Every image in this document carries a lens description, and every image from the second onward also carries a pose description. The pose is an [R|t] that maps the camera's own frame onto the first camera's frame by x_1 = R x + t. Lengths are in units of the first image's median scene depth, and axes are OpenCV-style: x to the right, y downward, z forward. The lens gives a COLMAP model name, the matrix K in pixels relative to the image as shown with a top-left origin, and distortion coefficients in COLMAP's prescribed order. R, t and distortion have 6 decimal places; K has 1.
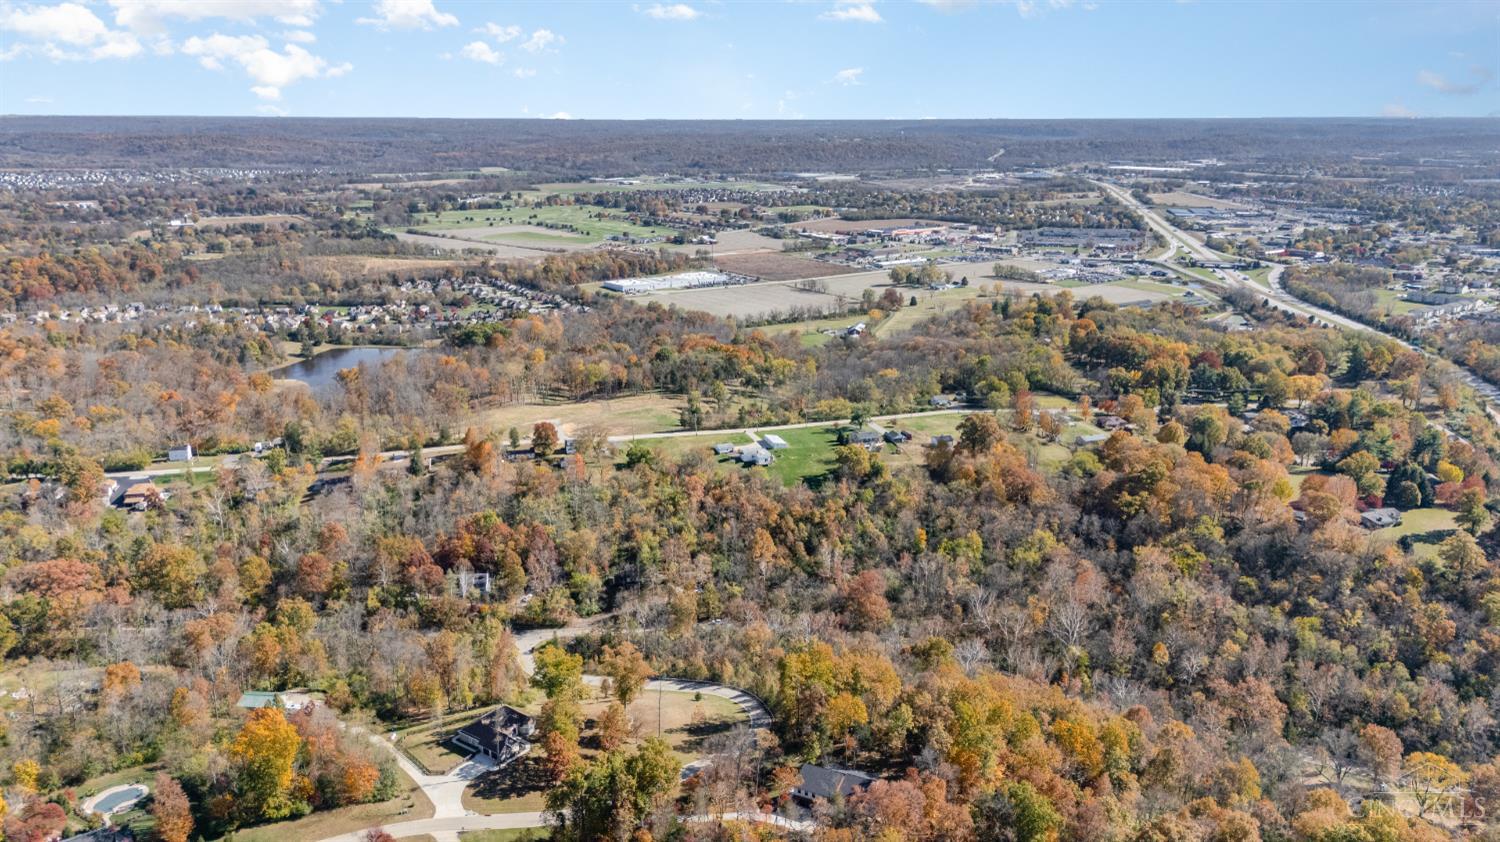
lens RADIAL K [[1089.4, 0, 750.0], [0, 1089.4, 421.0], [0, 0, 1]] dist [0.087405, -0.107529]
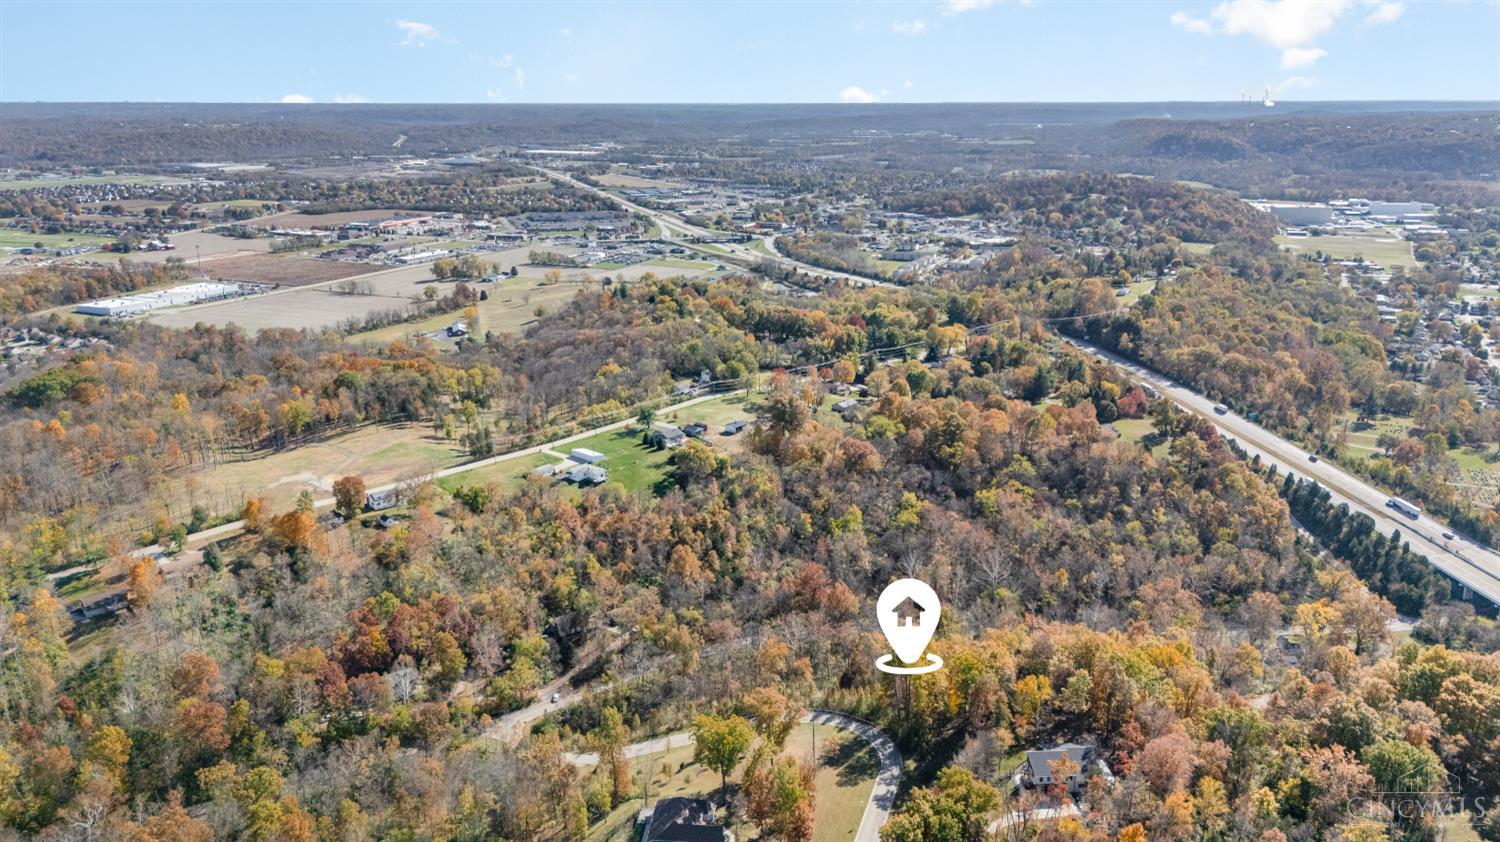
lens RADIAL K [[1089.4, 0, 750.0], [0, 1089.4, 421.0], [0, 0, 1]] dist [0.087405, -0.107529]
pose [[0.854823, -0.148026, 0.497359, -0.108390], [0.141634, 0.988615, 0.050806, -0.012700], [-0.499217, 0.027013, 0.866056, 0.044332]]
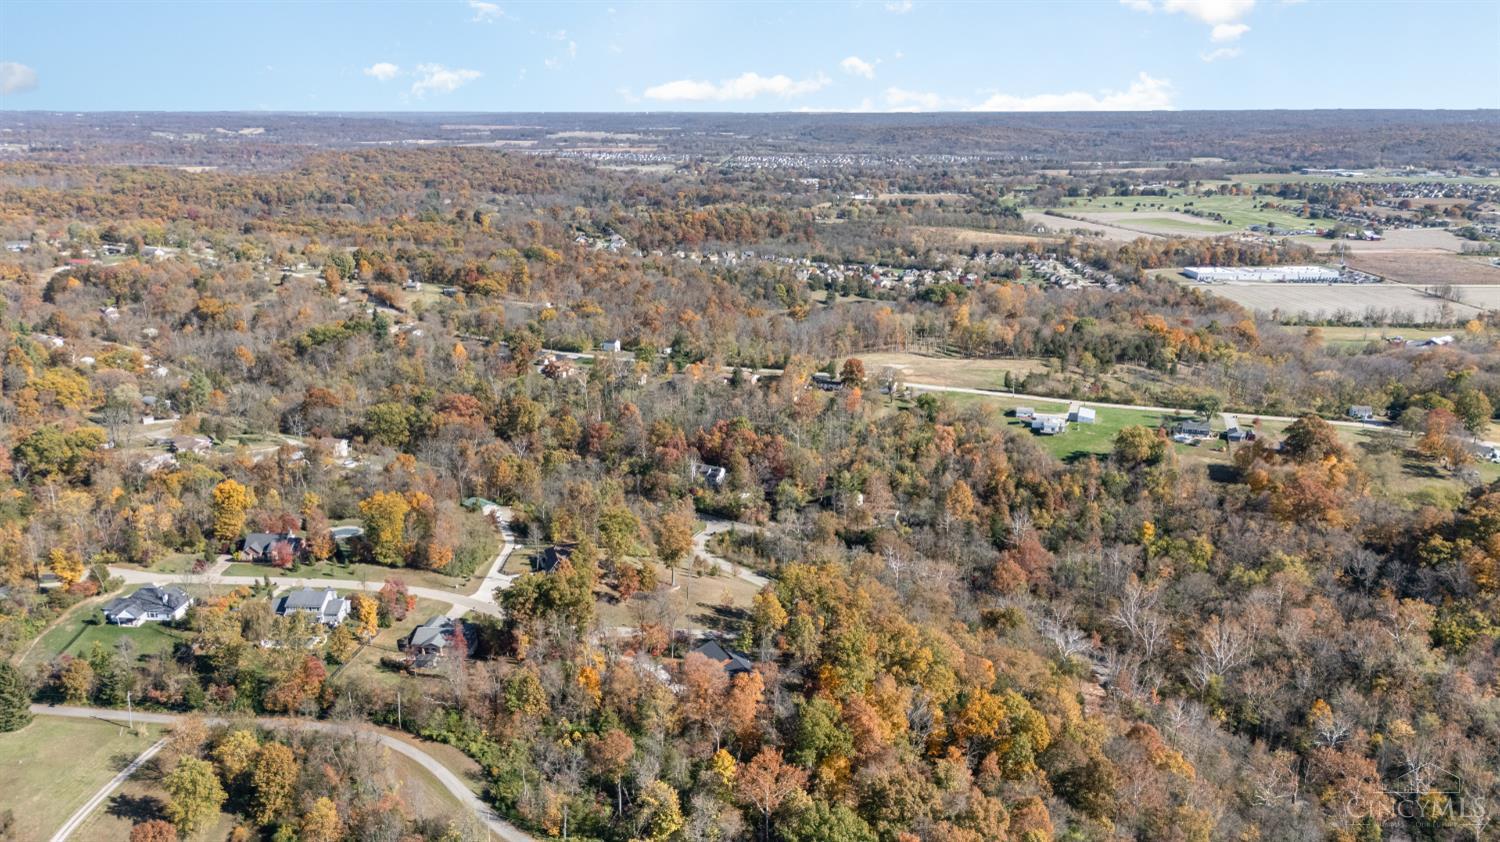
lens RADIAL K [[1089.4, 0, 750.0], [0, 1089.4, 421.0], [0, 0, 1]] dist [0.087405, -0.107529]
pose [[0.796153, 0.162986, -0.582731, 0.117614], [-0.160130, 0.985458, 0.056850, 0.005653], [0.583522, 0.048051, 0.810674, 0.025138]]
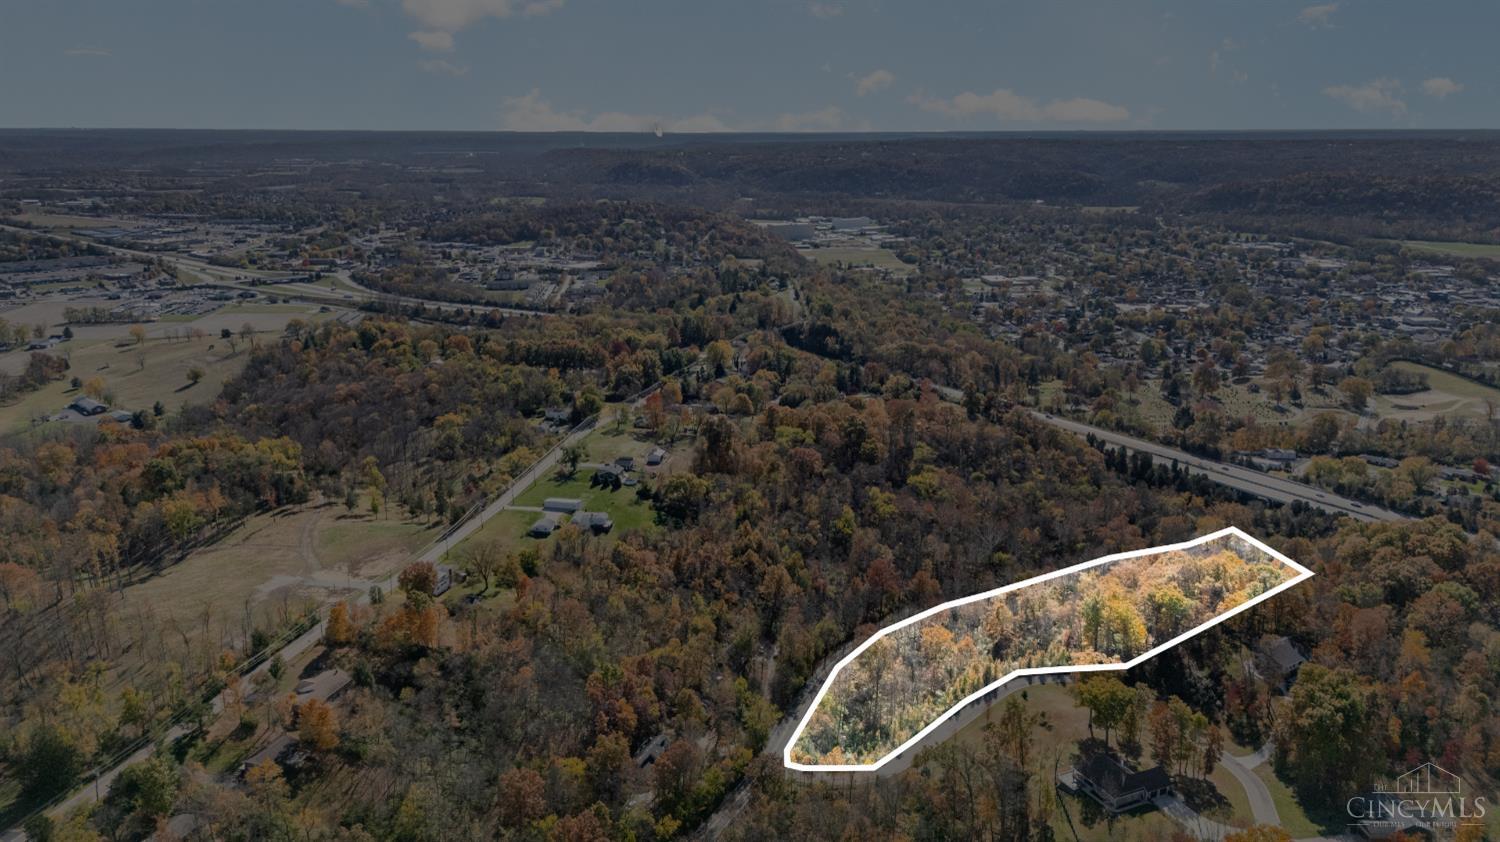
lens RADIAL K [[1089.4, 0, 750.0], [0, 1089.4, 421.0], [0, 0, 1]] dist [0.087405, -0.107529]
pose [[0.488313, -0.226205, 0.842841, -0.218999], [0.233933, 0.964403, 0.123298, -0.041301], [-0.840729, 0.136960, 0.523847, 0.140049]]
